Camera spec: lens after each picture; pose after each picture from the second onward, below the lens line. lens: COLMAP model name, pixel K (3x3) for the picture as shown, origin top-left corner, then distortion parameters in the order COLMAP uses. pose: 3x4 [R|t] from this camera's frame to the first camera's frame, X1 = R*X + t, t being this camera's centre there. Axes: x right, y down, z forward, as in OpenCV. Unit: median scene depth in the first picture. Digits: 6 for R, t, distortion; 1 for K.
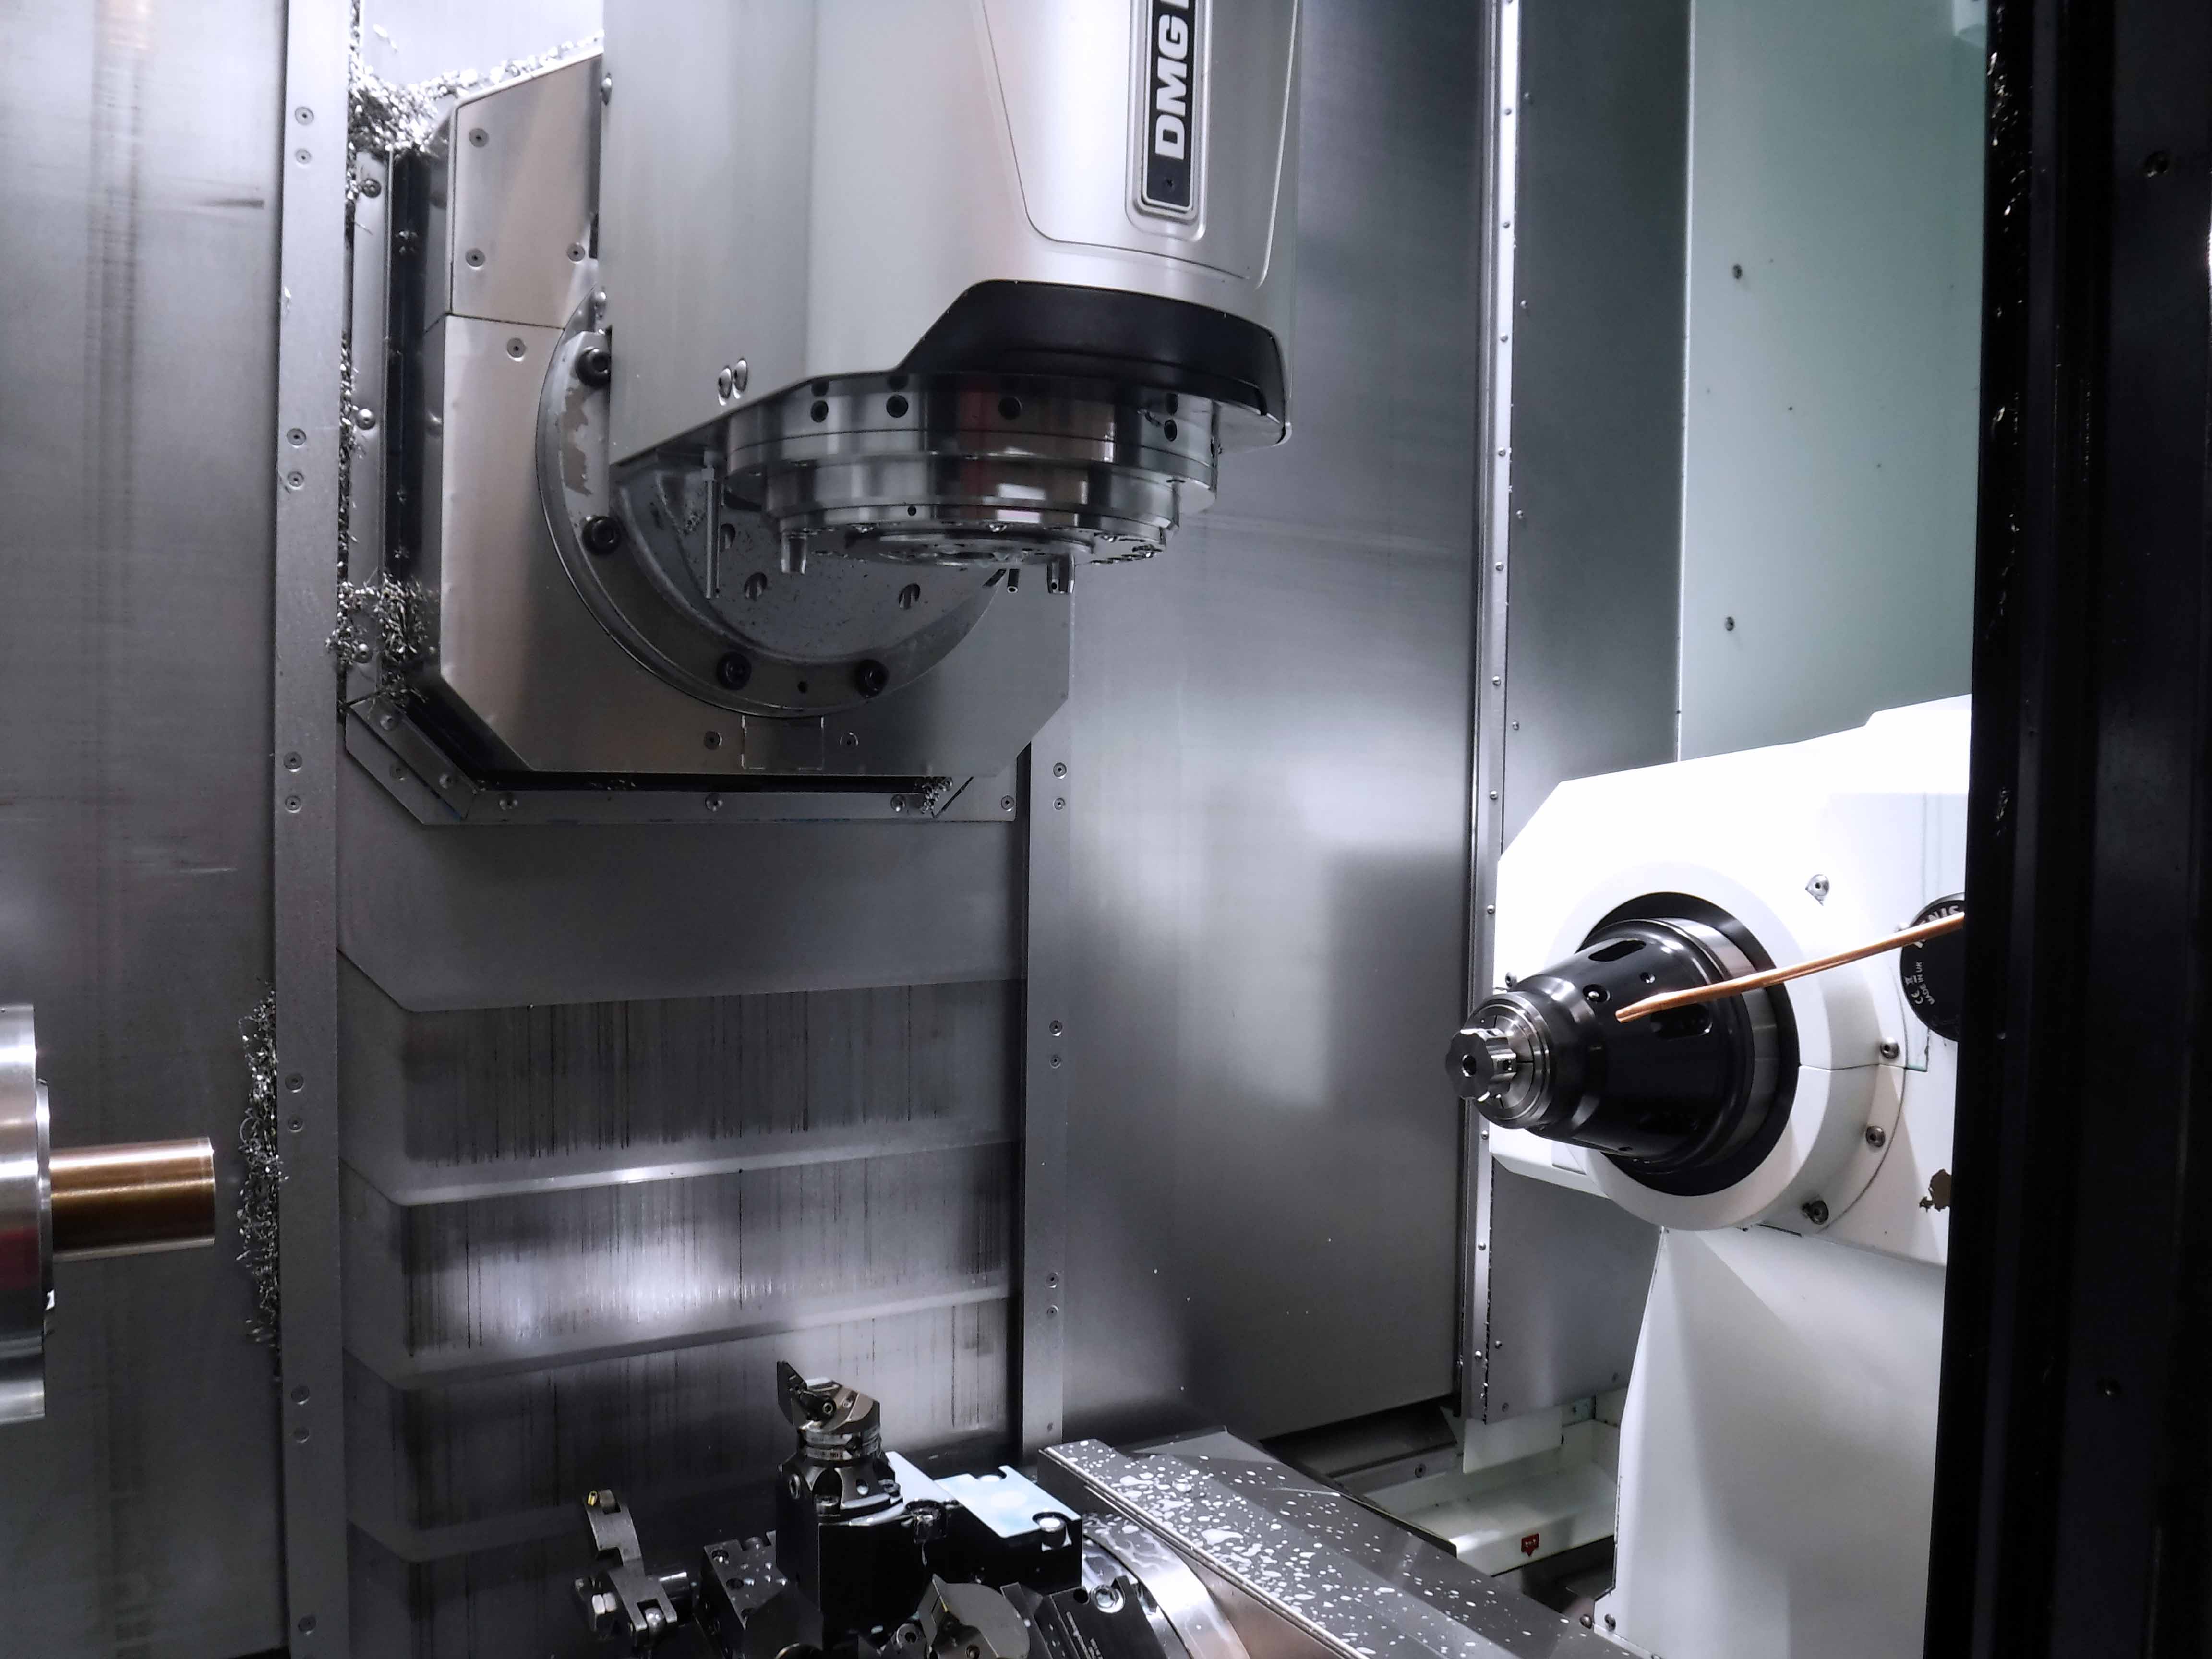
lens RADIAL K [[1787.9, 0, 1106.0], [0, 1787.9, 829.5], [0, 0, 1]] dist [-0.091677, 0.015410]
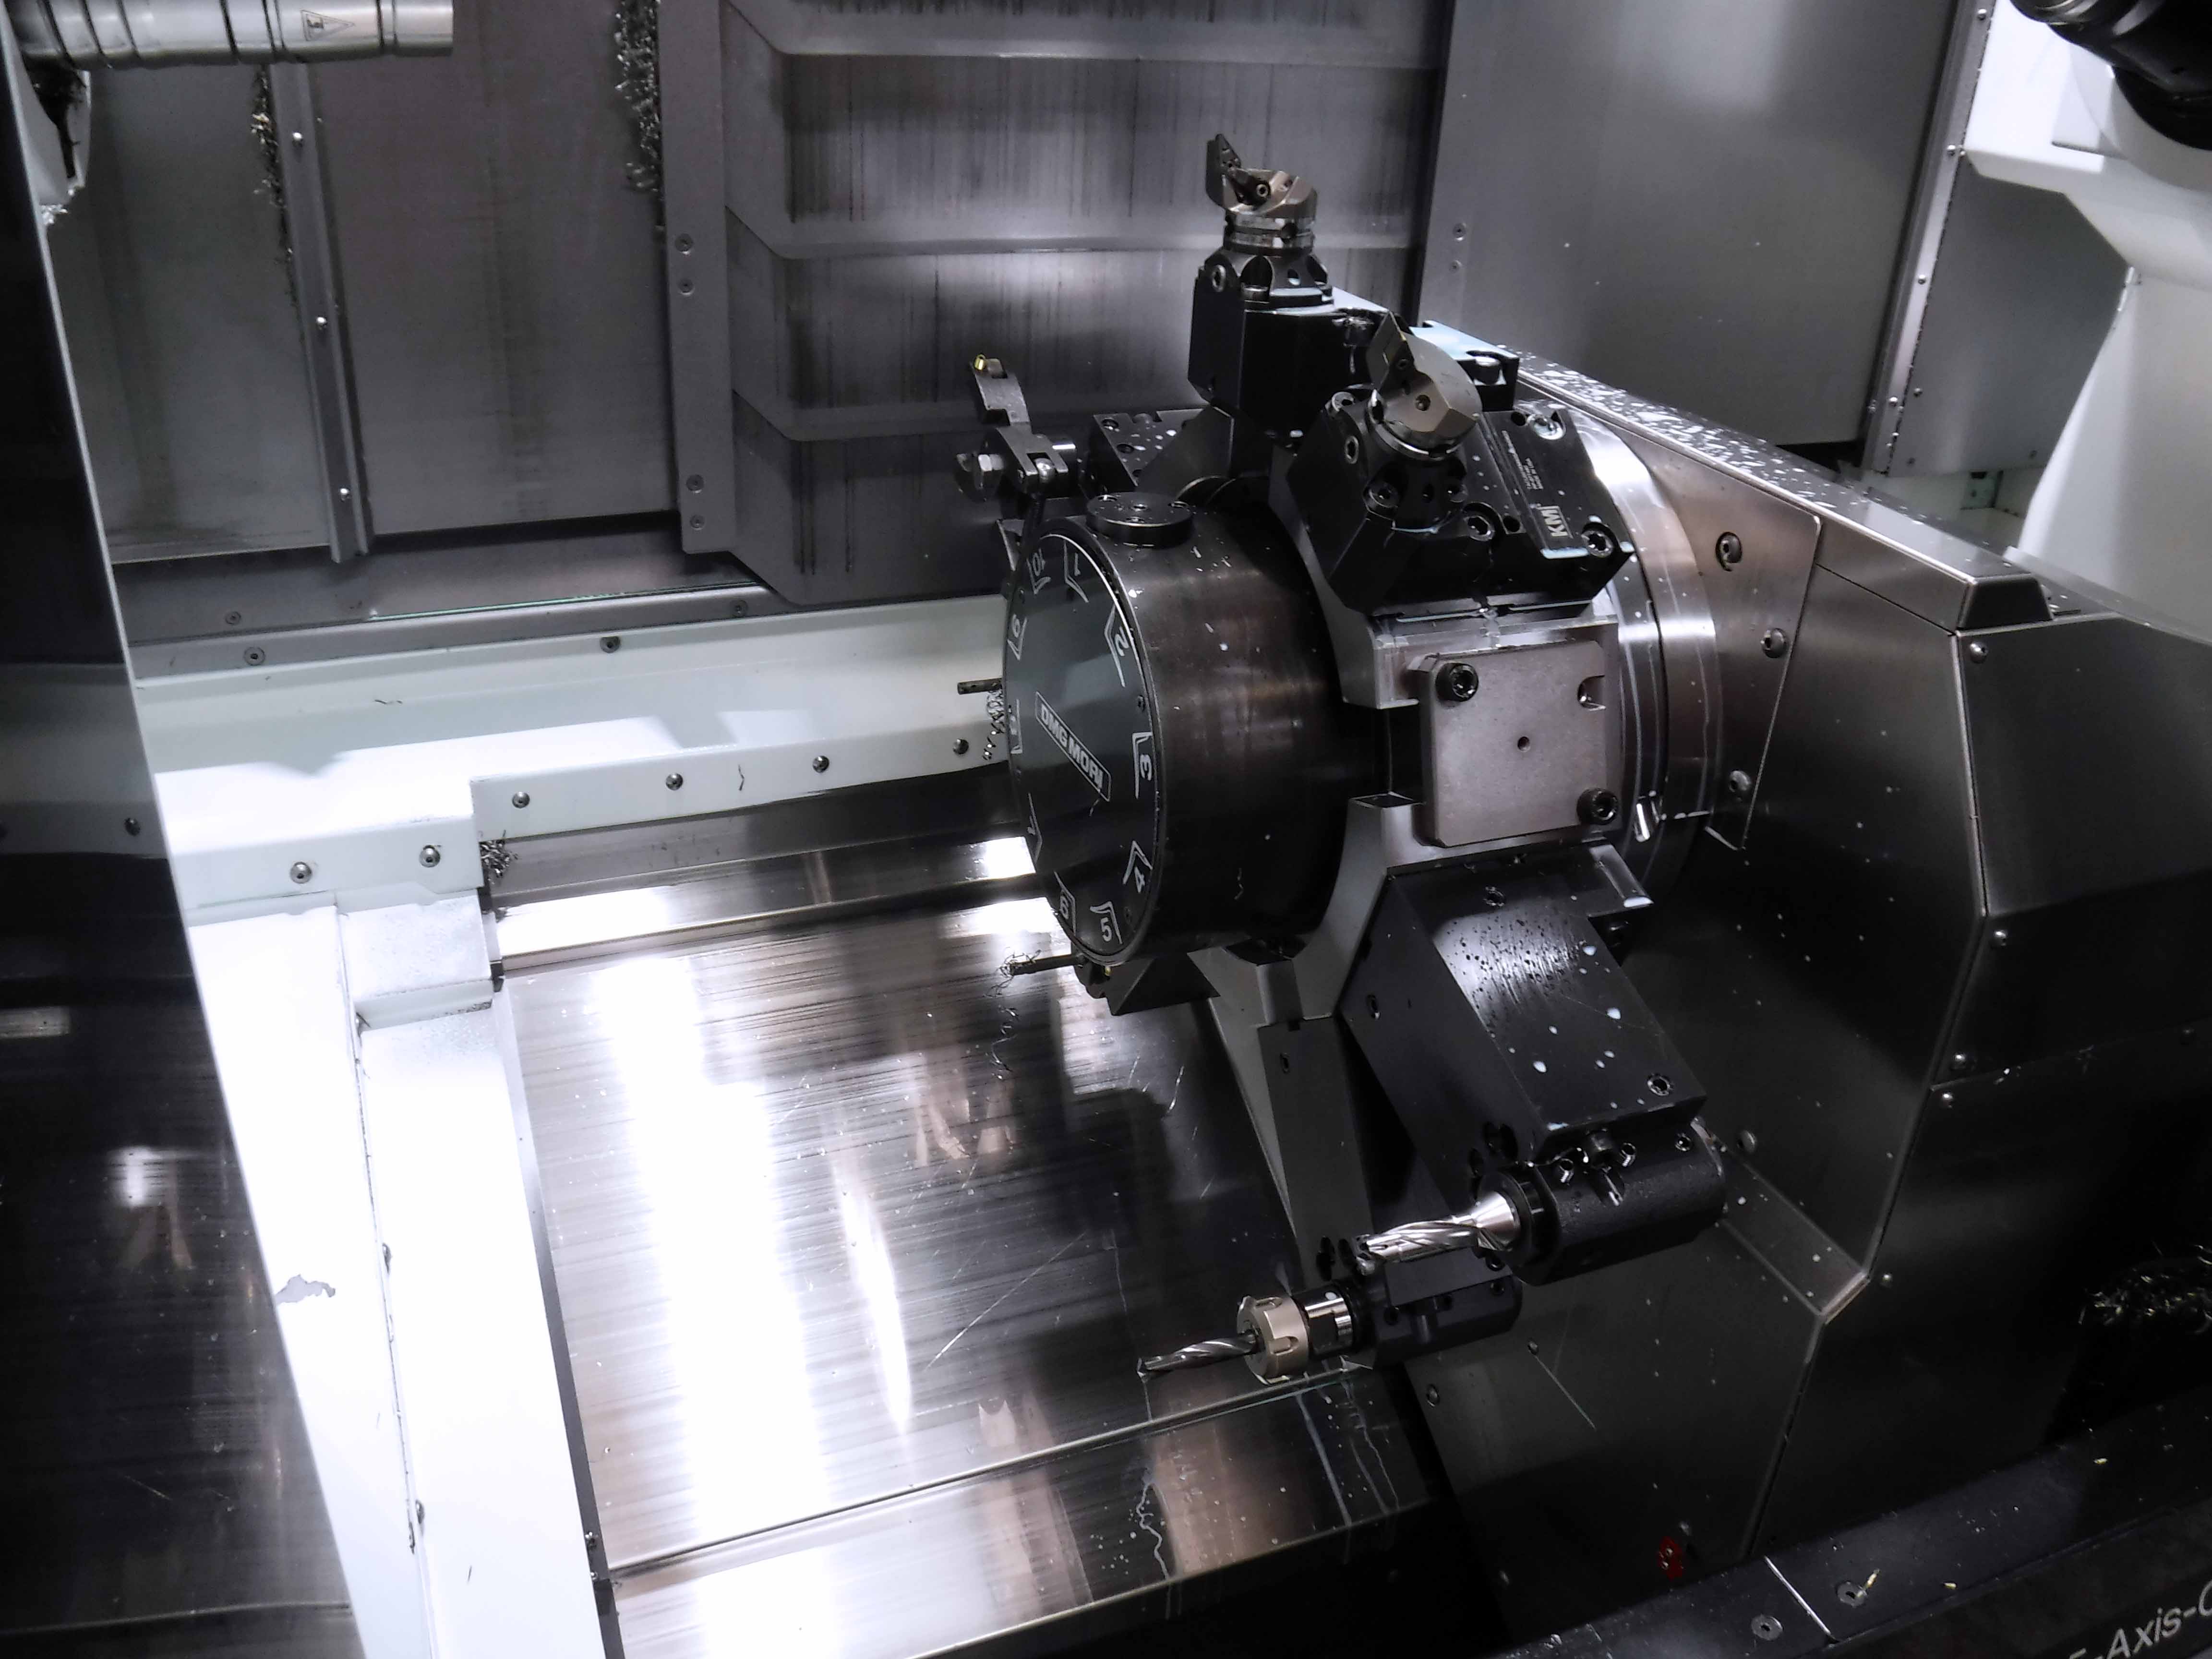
lens RADIAL K [[1779.3, 0, 1106.0], [0, 1779.3, 829.5], [0, 0, 1]] dist [-0.075390, 0.003588]
pose [[0.982891, 0.116196, -0.142914, -0.053859], [-0.044676, 0.903132, 0.427032, 0.188409], [0.178690, -0.413341, 0.892871, 0.032338]]
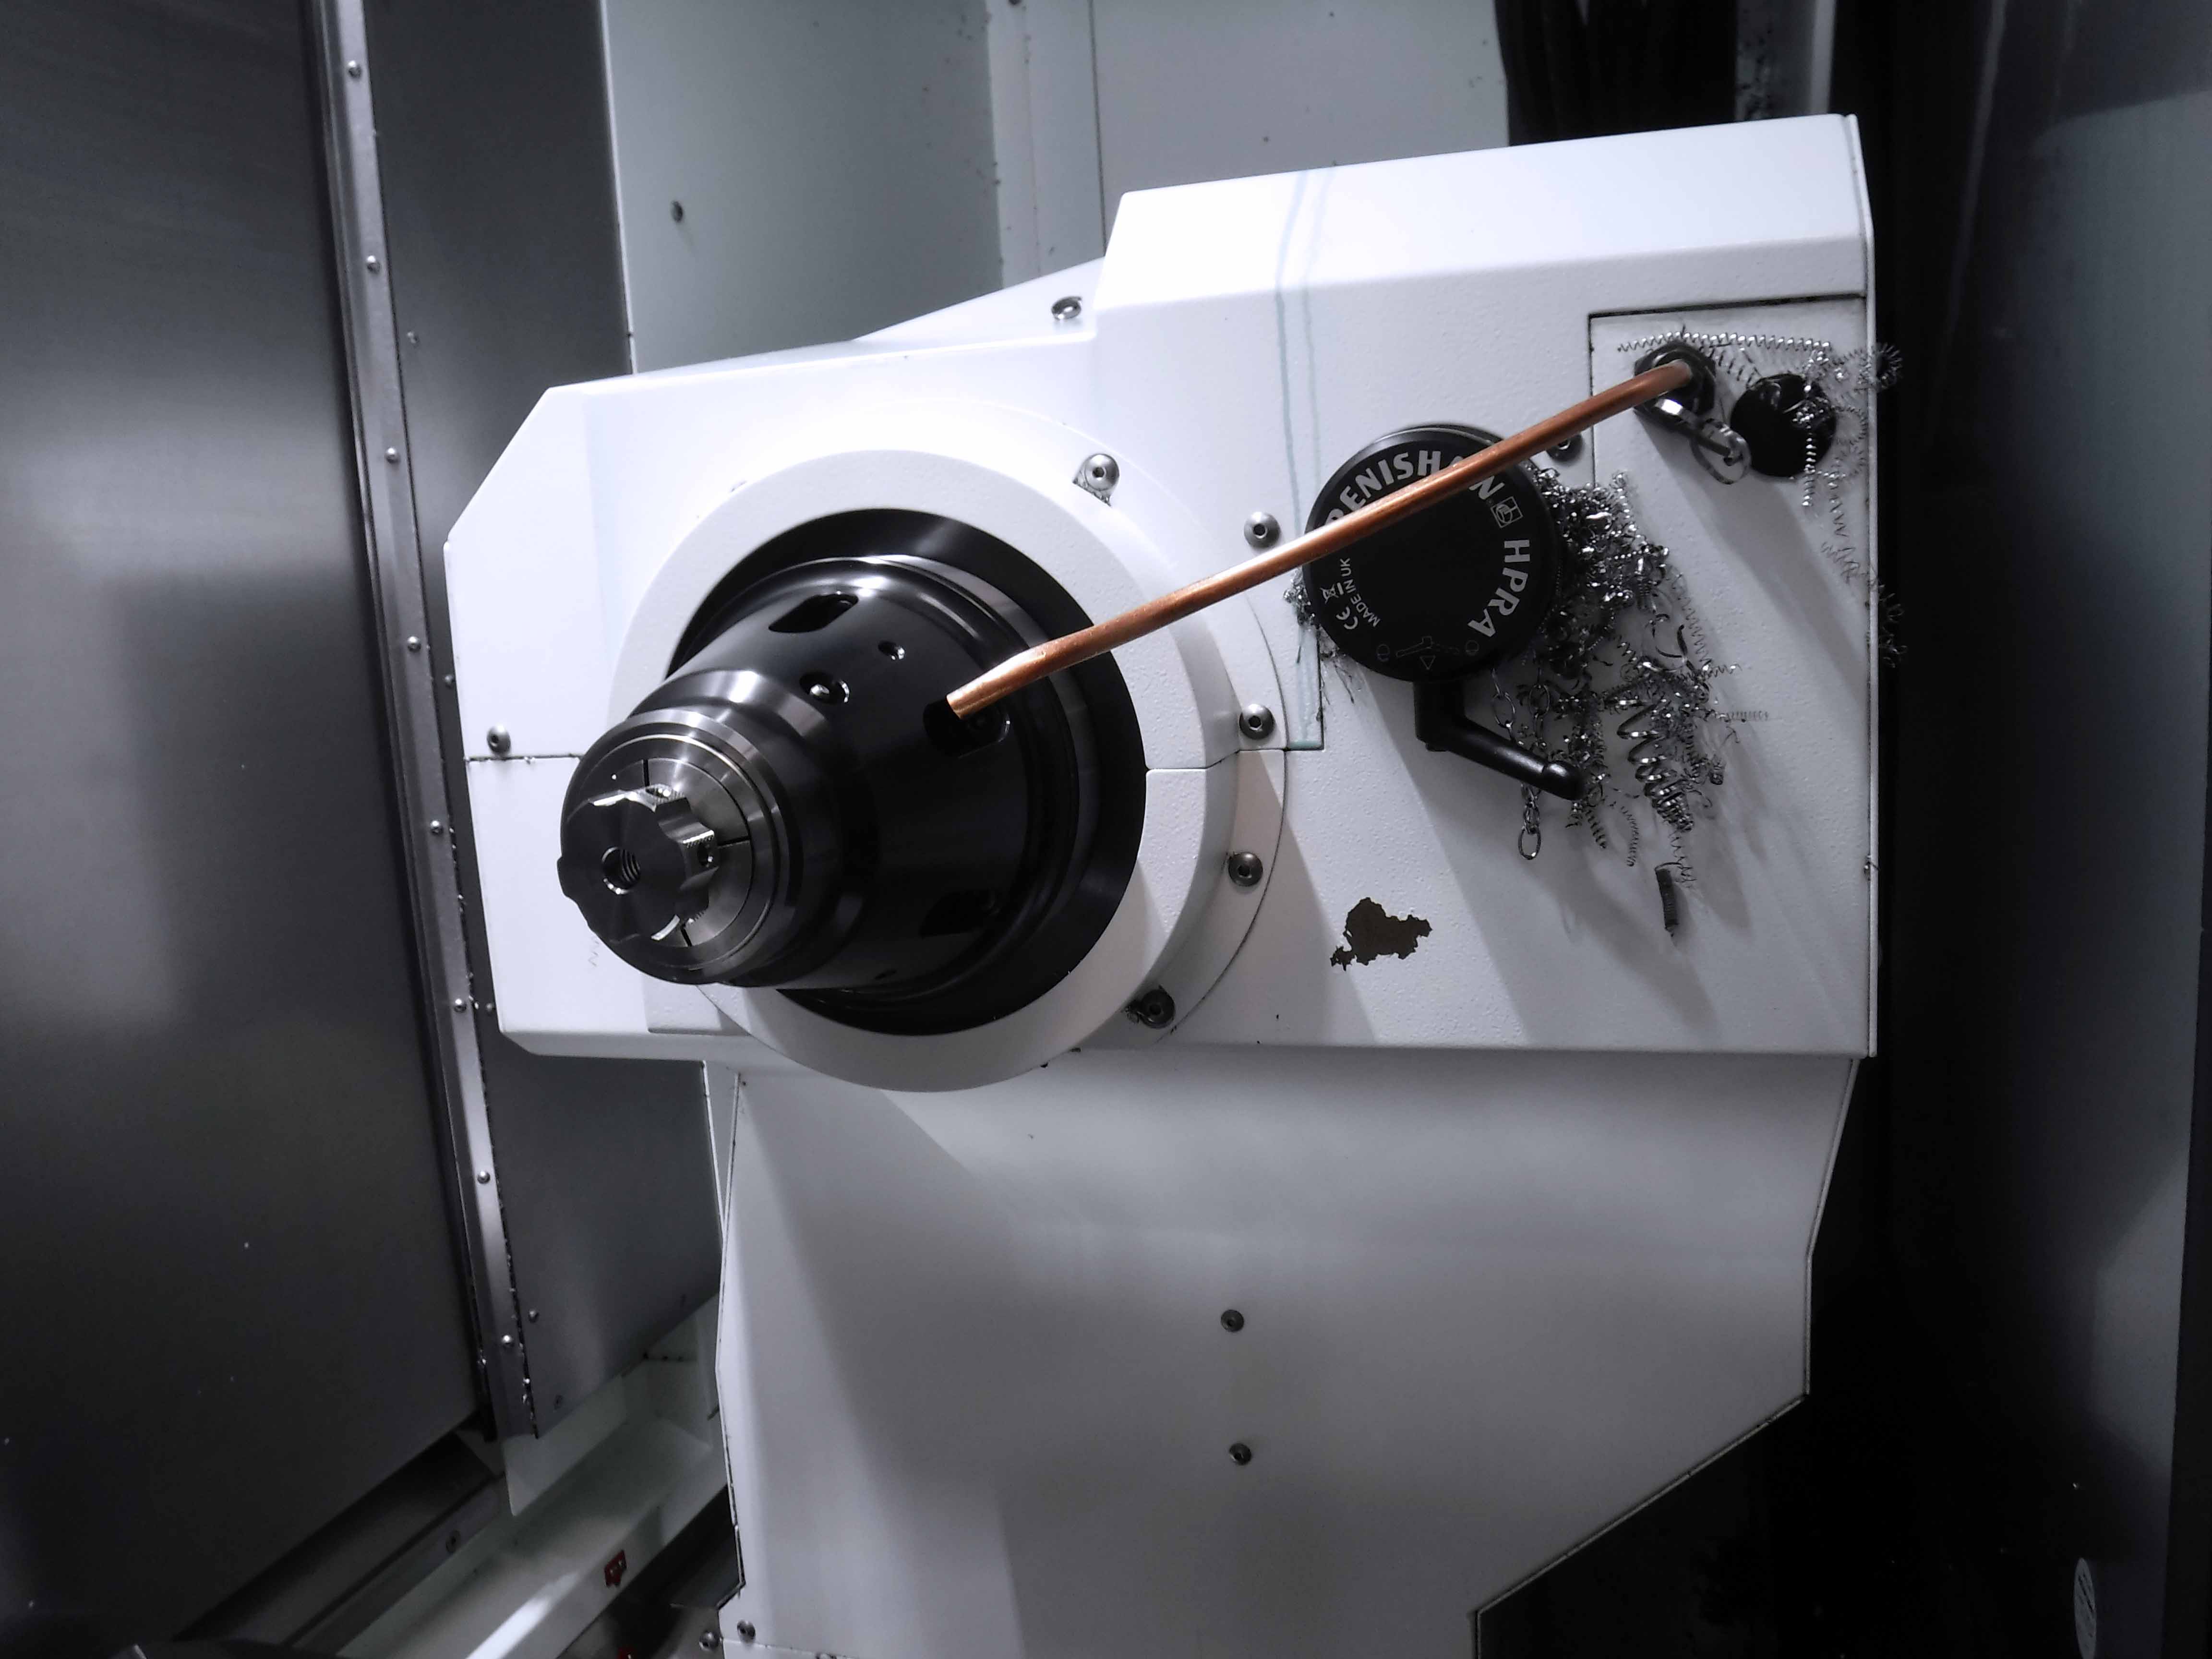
lens RADIAL K [[1787.9, 0, 1106.0], [0, 1787.9, 829.5], [0, 0, 1]] dist [-0.091677, 0.015410]
pose [[0.760833, -0.167136, 0.627056, 0.010137], [0.102097, 0.985060, 0.138681, 0.069599], [-0.640867, -0.041493, 0.766530, 0.551624]]
